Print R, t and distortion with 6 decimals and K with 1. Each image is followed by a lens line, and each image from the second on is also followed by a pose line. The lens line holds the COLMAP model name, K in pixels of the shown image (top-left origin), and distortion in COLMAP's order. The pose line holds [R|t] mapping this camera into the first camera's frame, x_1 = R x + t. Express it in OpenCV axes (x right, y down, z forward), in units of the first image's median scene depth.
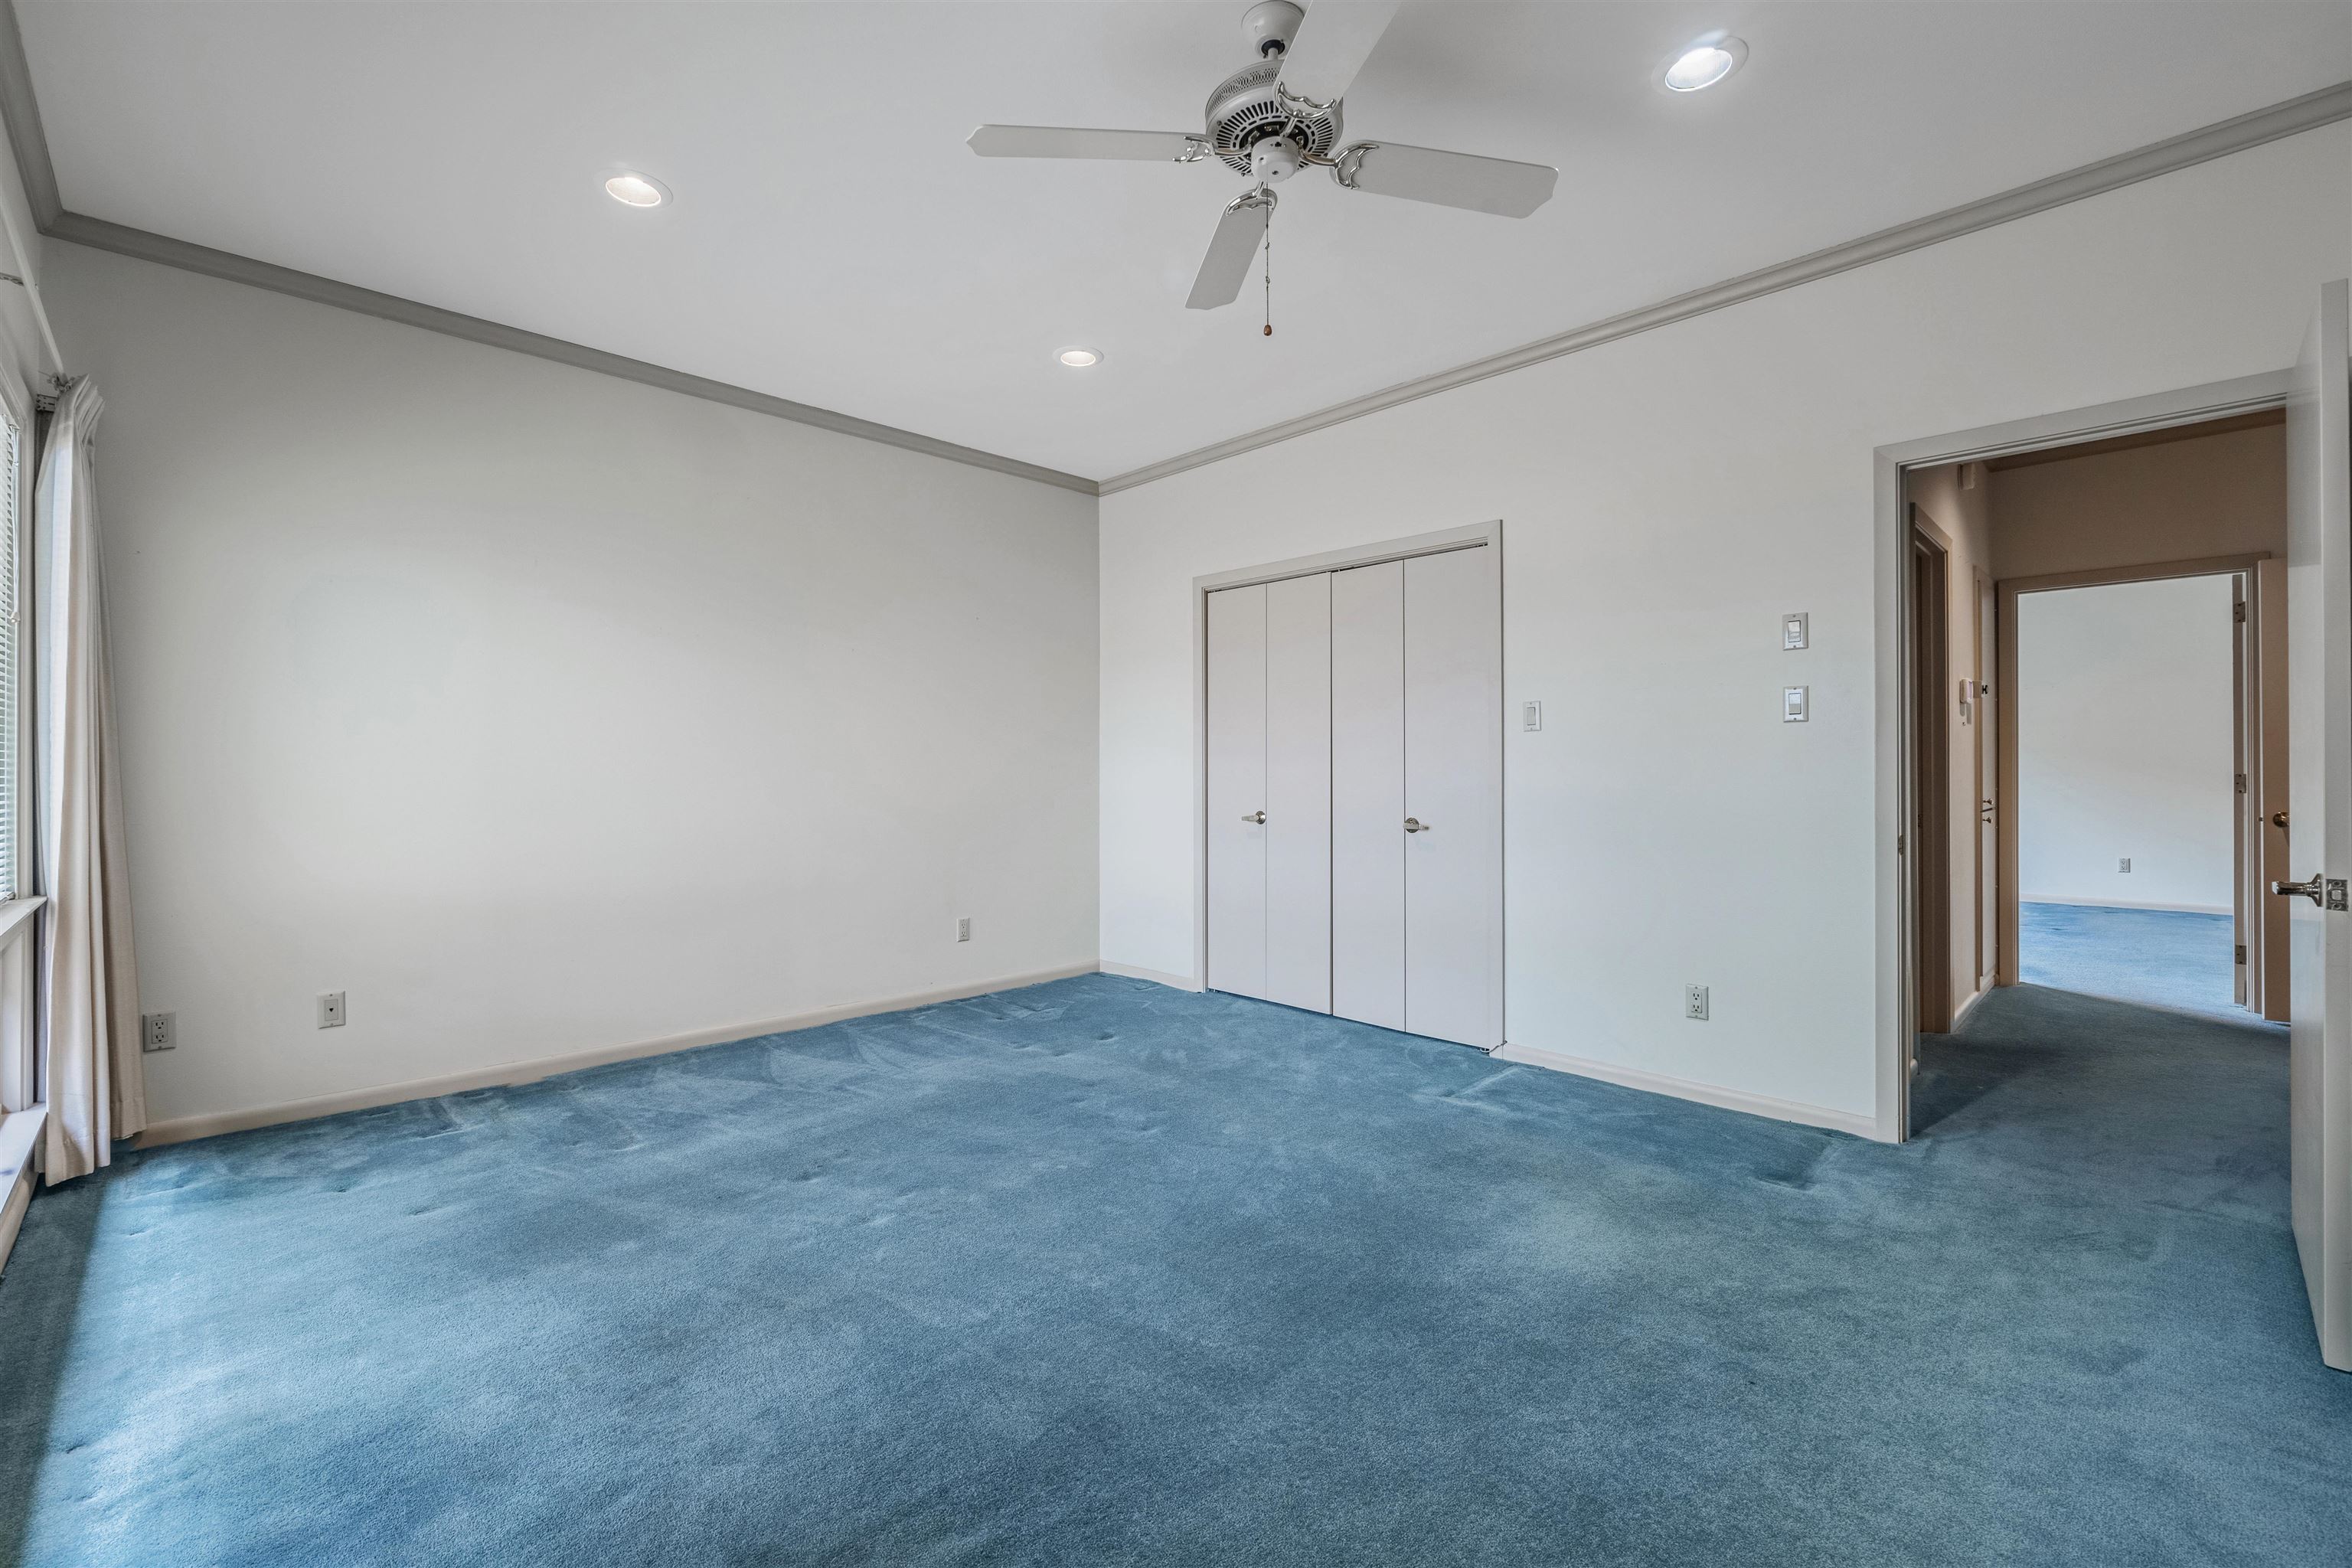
lens RADIAL K [[993.3, 0, 1173.7], [0, 993.3, 780.5], [0, 0, 1]] dist [-0.003920, -0.000768]
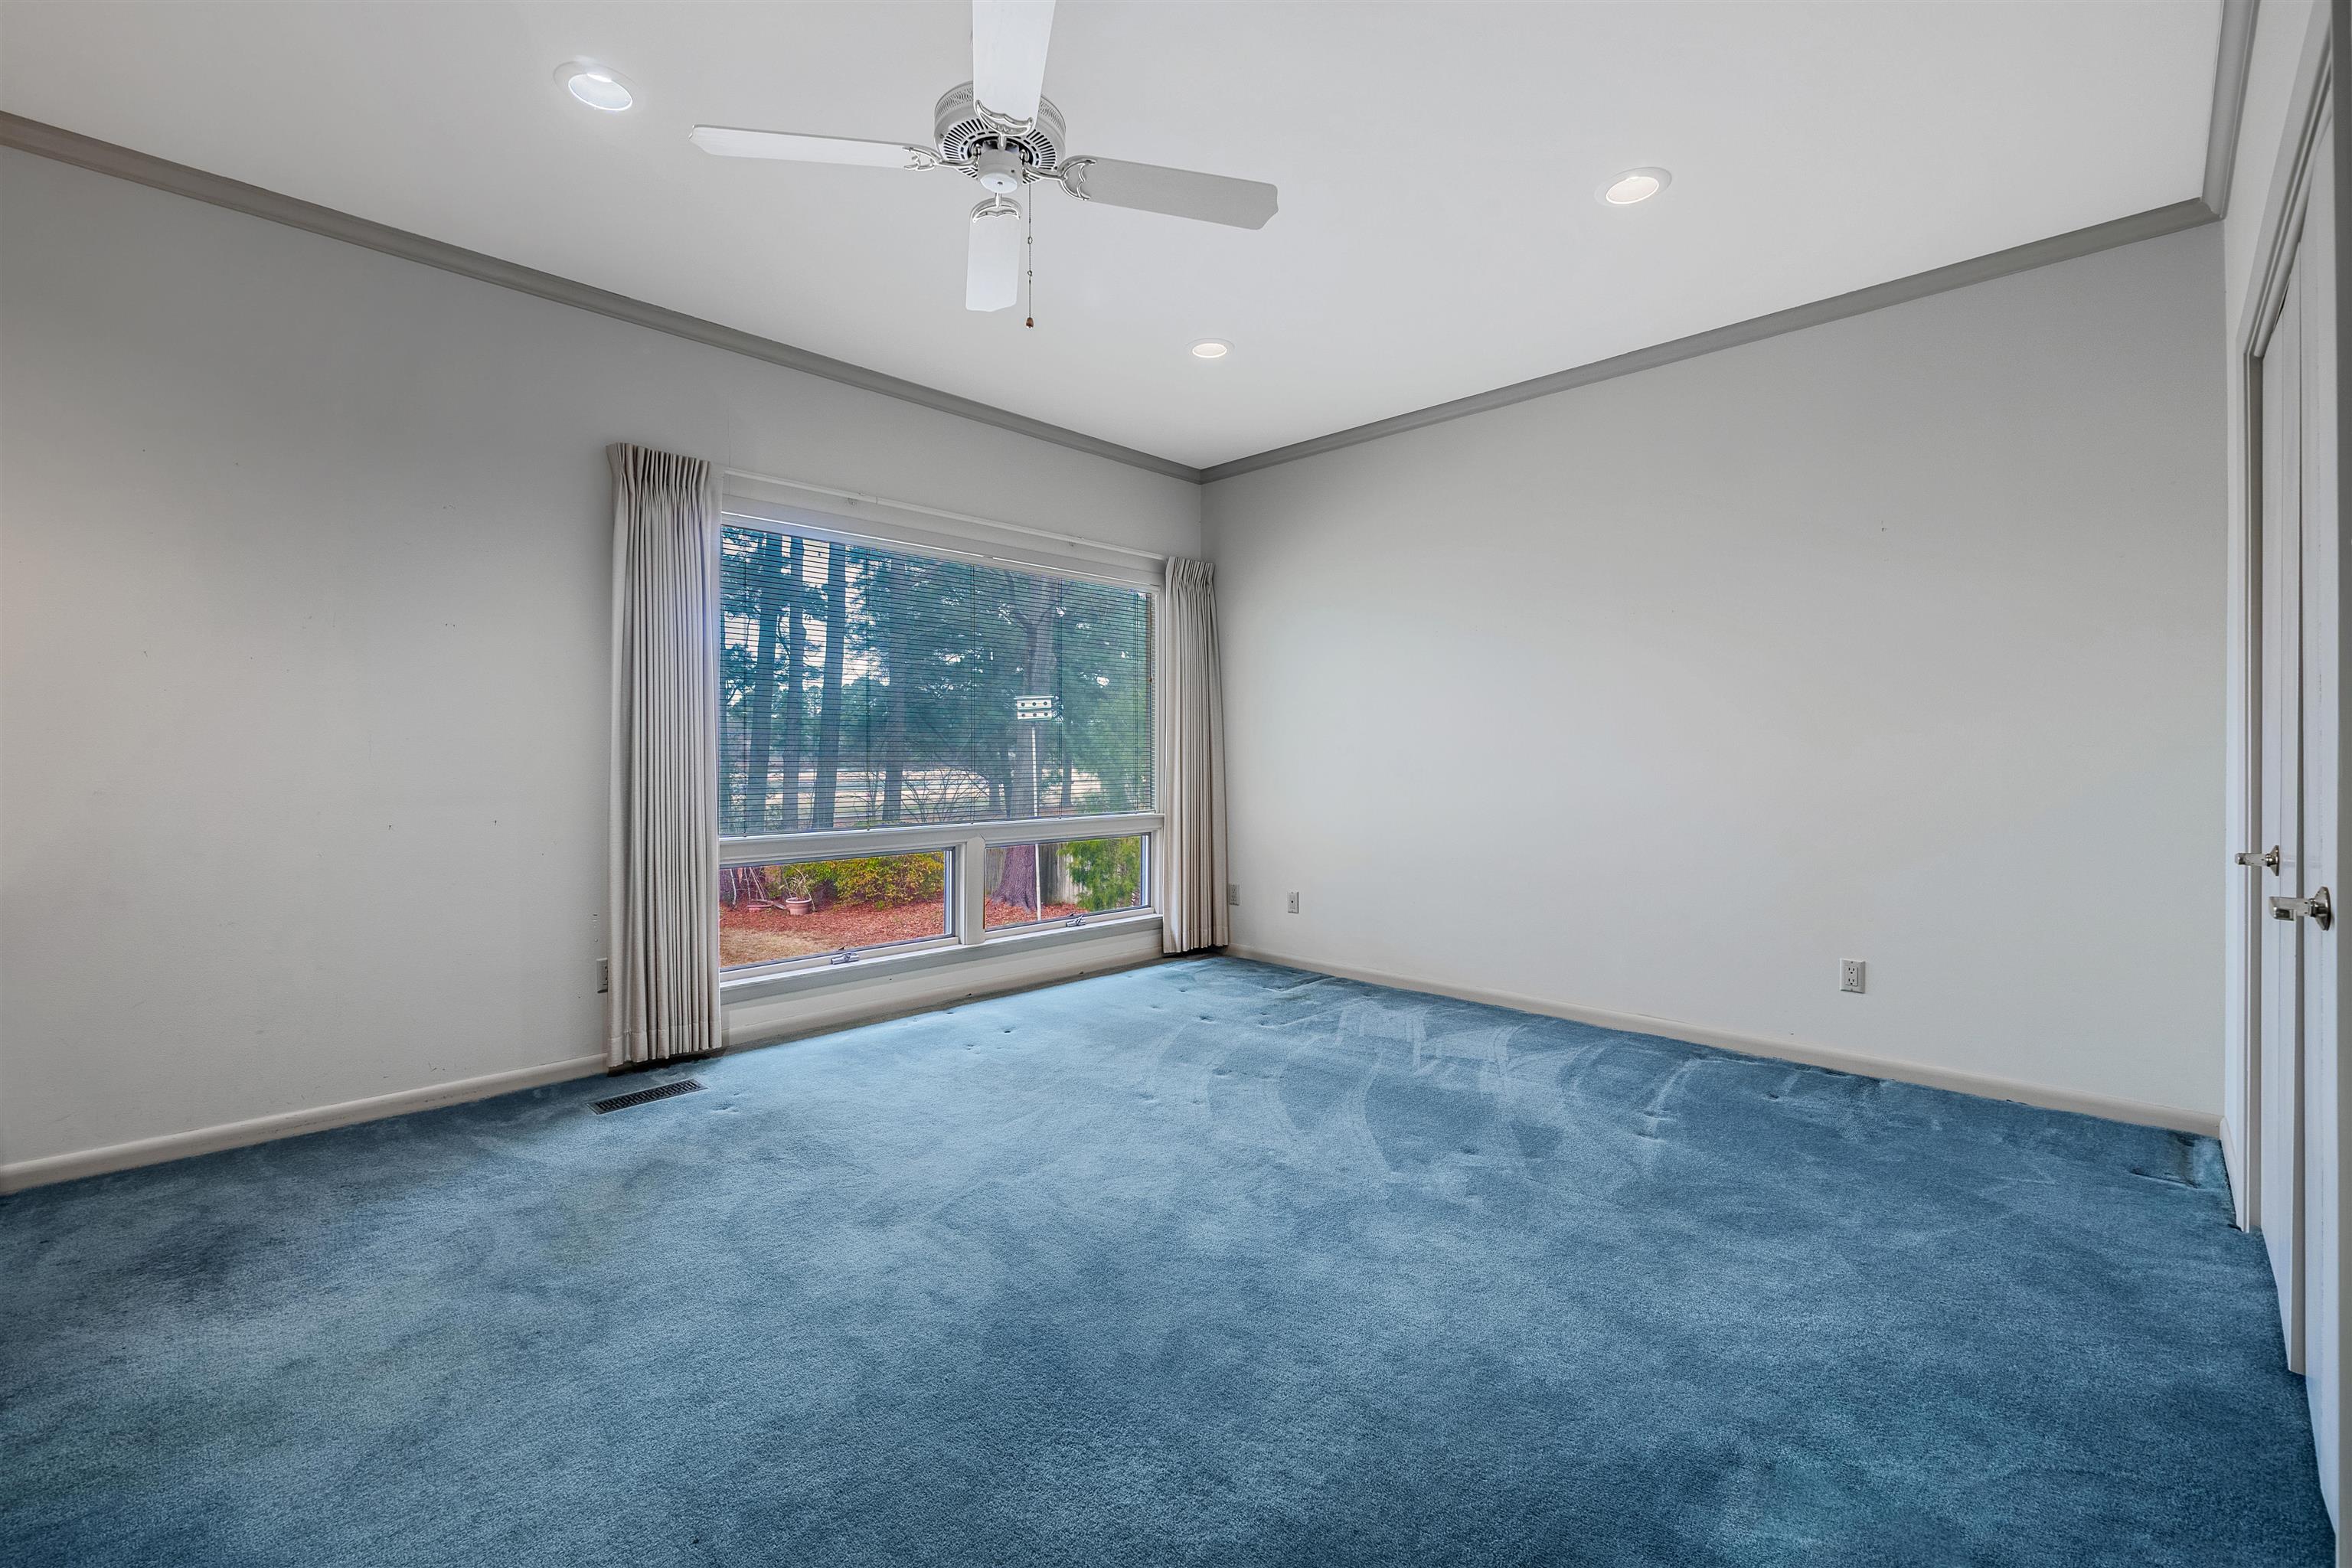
lens RADIAL K [[993.3, 0, 1175.5], [0, 993.3, 775.1], [0, 0, 1]] dist [-0.003920, -0.000768]
pose [[0.001426, 0.016607, -0.999861, 0.690319], [-0.007476, 0.999834, 0.016596, -0.003057], [0.999971, 0.007452, 0.001549, 0.714558]]
